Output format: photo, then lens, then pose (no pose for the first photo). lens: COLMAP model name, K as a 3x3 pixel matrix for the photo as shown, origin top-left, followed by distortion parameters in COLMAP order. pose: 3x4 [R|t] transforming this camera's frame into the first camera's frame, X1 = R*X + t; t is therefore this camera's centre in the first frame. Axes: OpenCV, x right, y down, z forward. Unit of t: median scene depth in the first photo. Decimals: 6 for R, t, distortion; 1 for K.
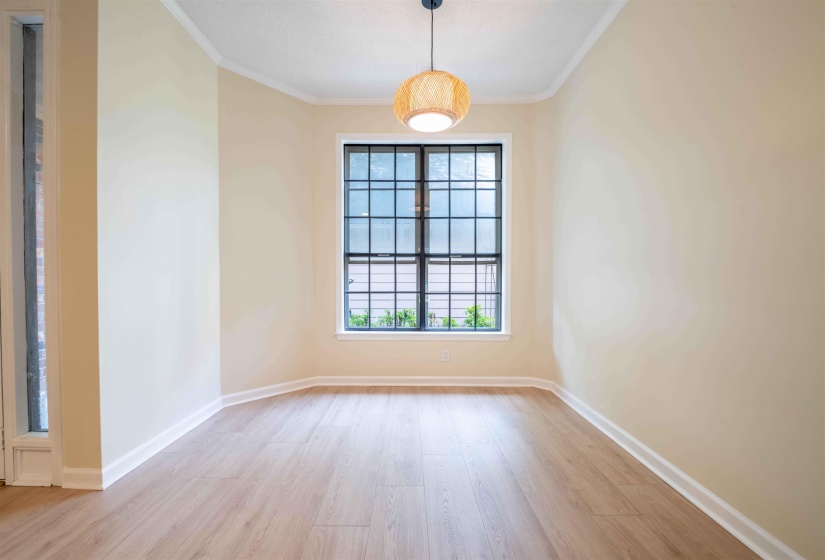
lens RADIAL K [[352.6, 0, 409.4], [0, 352.6, 285.7], [0, 0, 1]] dist [-0.008308, -0.003810]
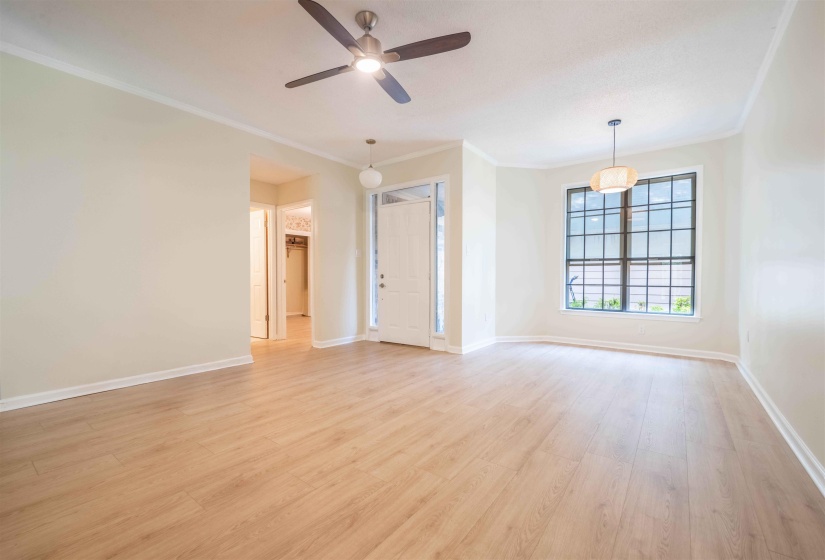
lens RADIAL K [[352.6, 0, 401.8], [0, 352.6, 285.1], [0, 0, 1]] dist [-0.008308, -0.003810]
pose [[0.795799, 0.015201, -0.605371, 0.180674], [-0.009325, 0.999874, 0.012849, 0.008925], [0.605490, -0.004580, 0.795840, -0.682238]]
